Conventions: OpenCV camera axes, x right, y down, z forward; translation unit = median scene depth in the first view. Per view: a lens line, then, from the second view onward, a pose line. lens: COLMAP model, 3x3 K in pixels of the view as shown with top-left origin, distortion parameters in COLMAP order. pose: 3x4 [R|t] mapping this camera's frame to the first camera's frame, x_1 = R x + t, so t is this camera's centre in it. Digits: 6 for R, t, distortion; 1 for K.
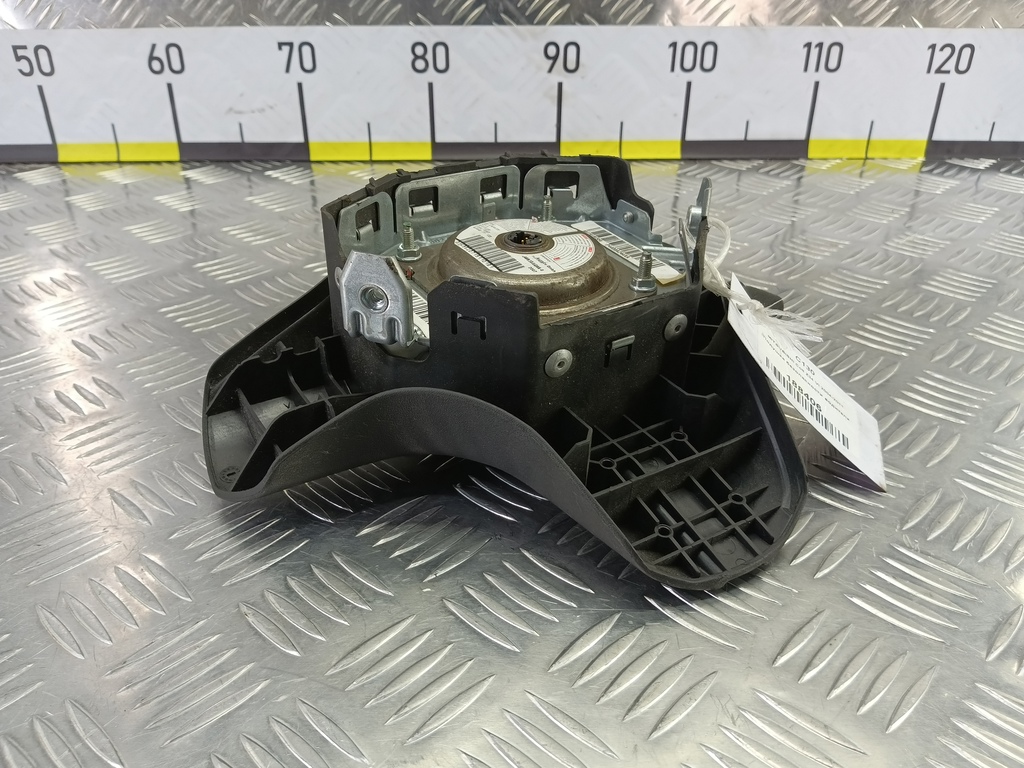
lens RADIAL K [[790.7, 0, 492.1], [0, 790.7, 419.2], [0, 0, 1]] dist [-0.007926, -0.066875]
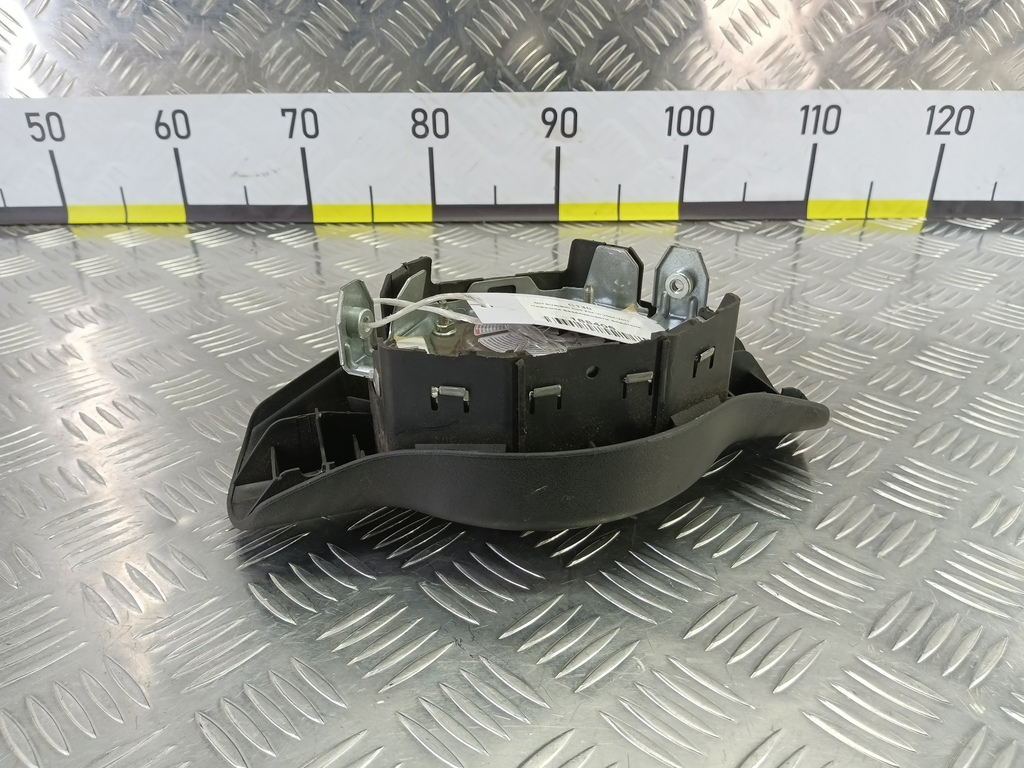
lens RADIAL K [[790.7, 0, 499.6], [0, 790.7, 414.4], [0, 0, 1]] dist [-0.007926, -0.066875]
pose [[0.999687, 0.004465, -0.024612, 0.039545], [-0.005345, 0.999344, -0.035814, -0.049477], [0.024435, 0.035934, 0.999055, -0.003375]]
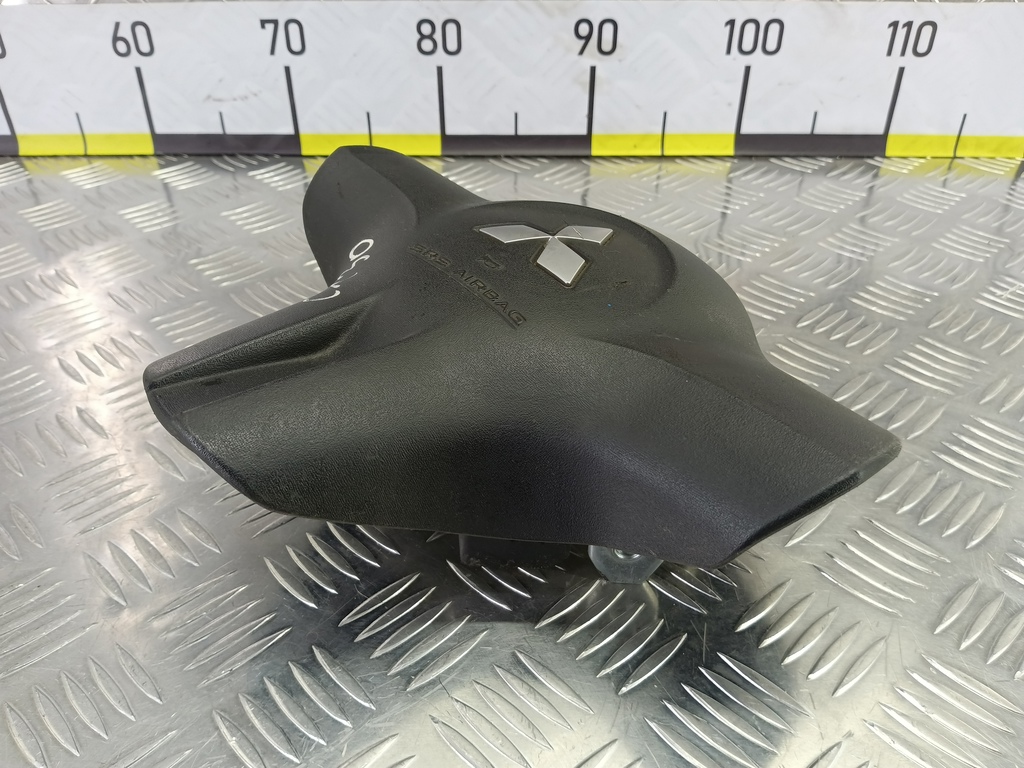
lens RADIAL K [[790.7, 0, 491.5], [0, 790.7, 400.7], [0, 0, 1]] dist [-0.007926, -0.066875]
pose [[0.999057, 0.017872, -0.039575, 0.018594], [-0.014219, 0.995775, 0.090716, -0.154490], [0.041029, -0.090067, 0.995090, 0.132962]]
